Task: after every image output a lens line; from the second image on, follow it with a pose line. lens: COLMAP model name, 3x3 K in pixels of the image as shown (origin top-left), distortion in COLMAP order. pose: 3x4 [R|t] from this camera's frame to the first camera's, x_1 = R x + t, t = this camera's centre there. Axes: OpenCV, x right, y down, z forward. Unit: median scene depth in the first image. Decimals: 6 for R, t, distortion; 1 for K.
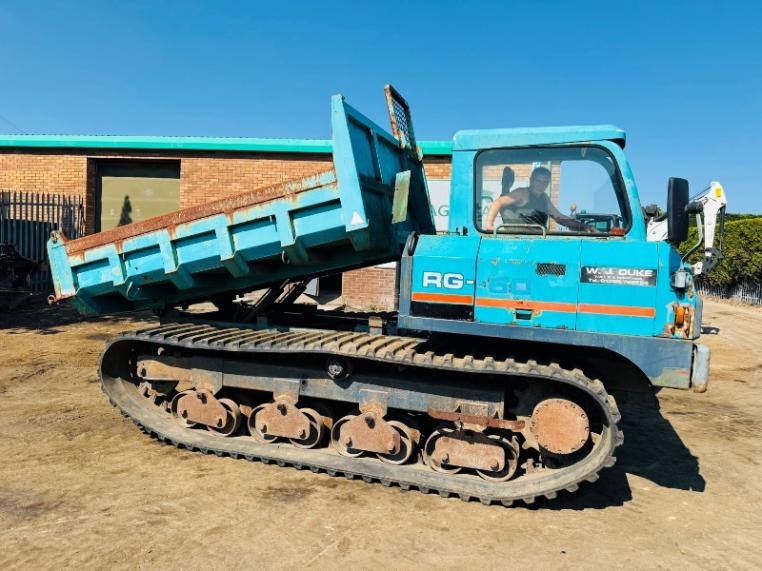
lens RADIAL K [[519.7, 0, 381.7], [0, 519.7, 284.6], [0, 0, 1]] dist [0.022159, -0.025412]
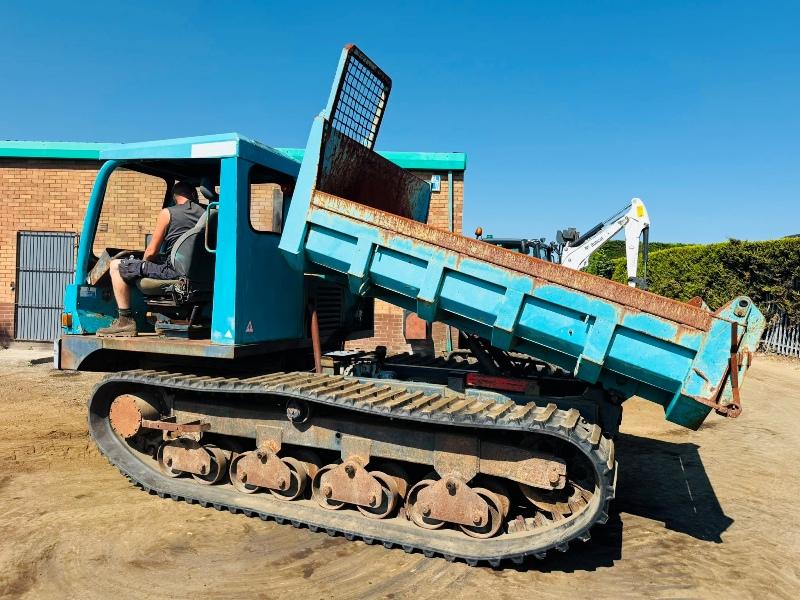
lens RADIAL K [[545.6, 0, 400.7], [0, 545.6, 299.0], [0, 0, 1]] dist [0.022159, -0.025412]
pose [[0.990533, -0.017675, 0.136131, 0.414421], [0.023317, 0.998929, -0.039968, -0.026378], [-0.135279, 0.042764, 0.989884, 0.547107]]
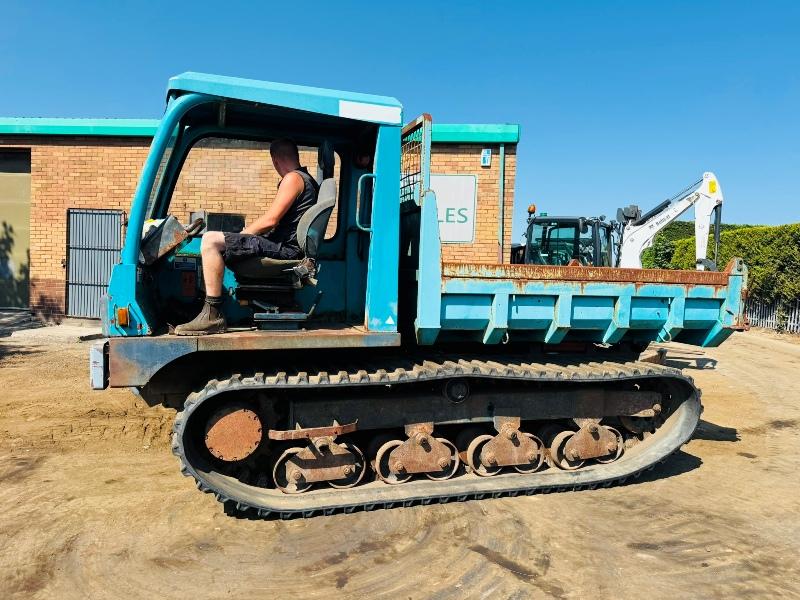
lens RADIAL K [[548.0, 0, 402.3], [0, 548.0, 303.1], [0, 0, 1]] dist [0.000672, -0.001545]
pose [[0.998386, -0.009077, 0.056068, 0.426086], [0.009112, 0.999958, -0.000368, -0.027841], [-0.056062, 0.000879, 0.998427, 0.660579]]
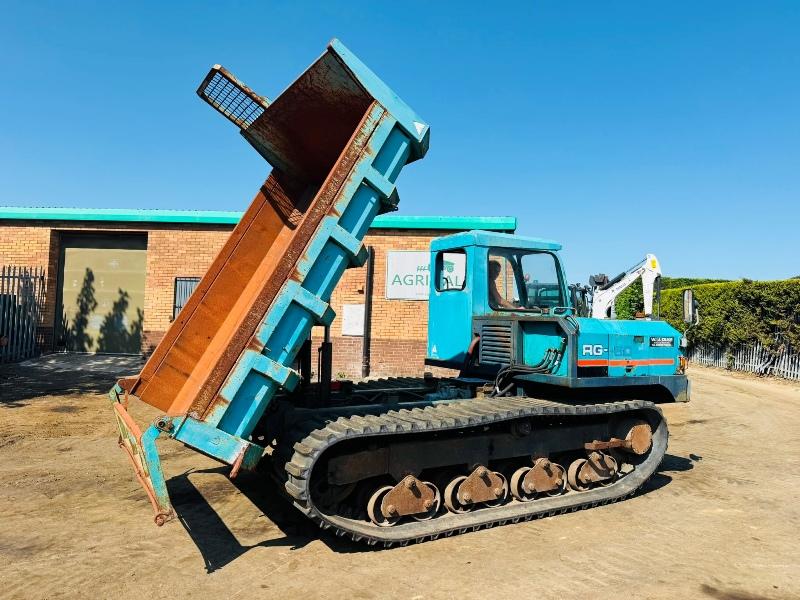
lens RADIAL K [[546.1, 0, 401.4], [0, 546.1, 301.1], [0, 0, 1]] dist [0.017170, -0.018714]
pose [[0.996841, -0.009194, 0.078886, 0.065753], [0.016479, 0.995605, -0.092191, -0.000394], [-0.077692, 0.093200, 0.992612, -0.286594]]
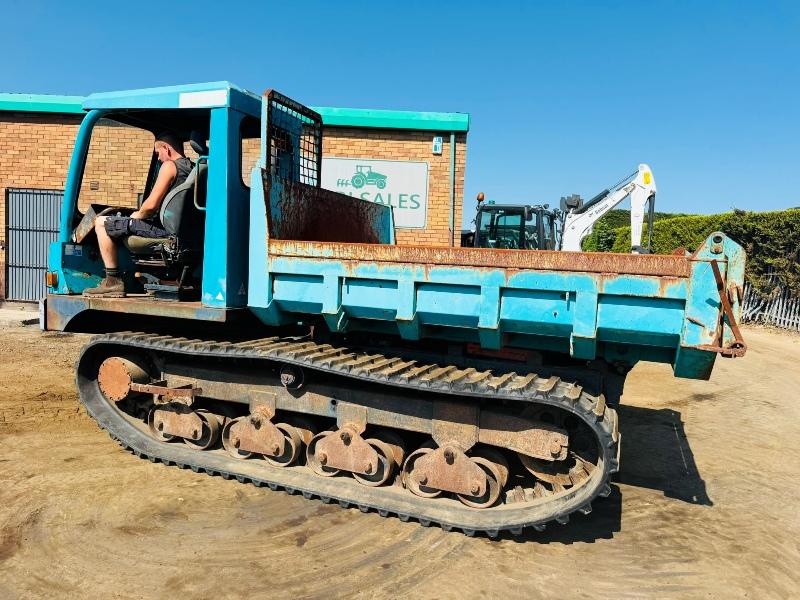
lens RADIAL K [[546.1, 0, 401.4], [0, 546.1, 301.1], [0, 0, 1]] dist [0.017170, -0.018714]
pose [[0.990019, -0.010240, 0.140561, 0.417363], [0.006910, 0.999684, 0.024154, -0.021688], [-0.140764, -0.022941, 0.989777, 0.592939]]
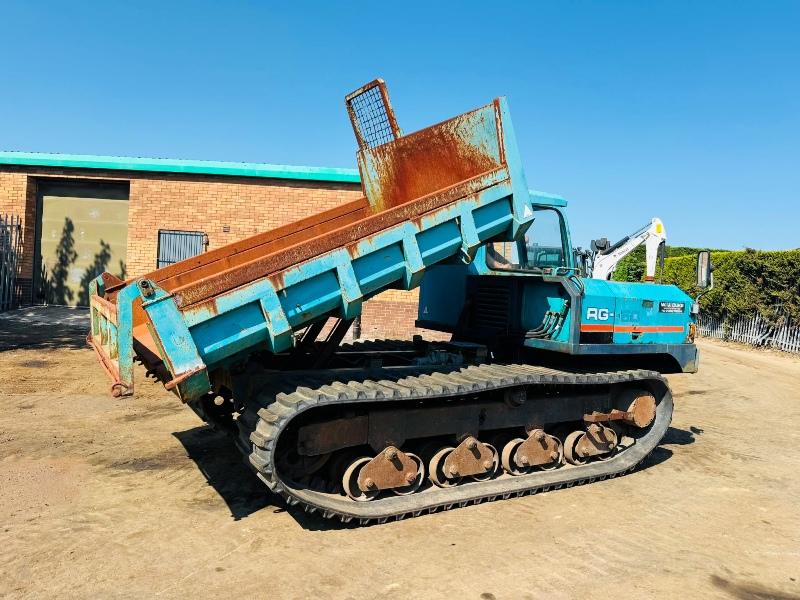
lens RADIAL K [[546.1, 0, 401.4], [0, 546.1, 301.1], [0, 0, 1]] dist [0.017170, -0.018714]
pose [[0.996142, 0.011007, 0.087064, 0.097225], [-0.008816, 0.999636, -0.025501, 0.009993], [-0.087313, 0.024635, 0.995876, -0.151080]]
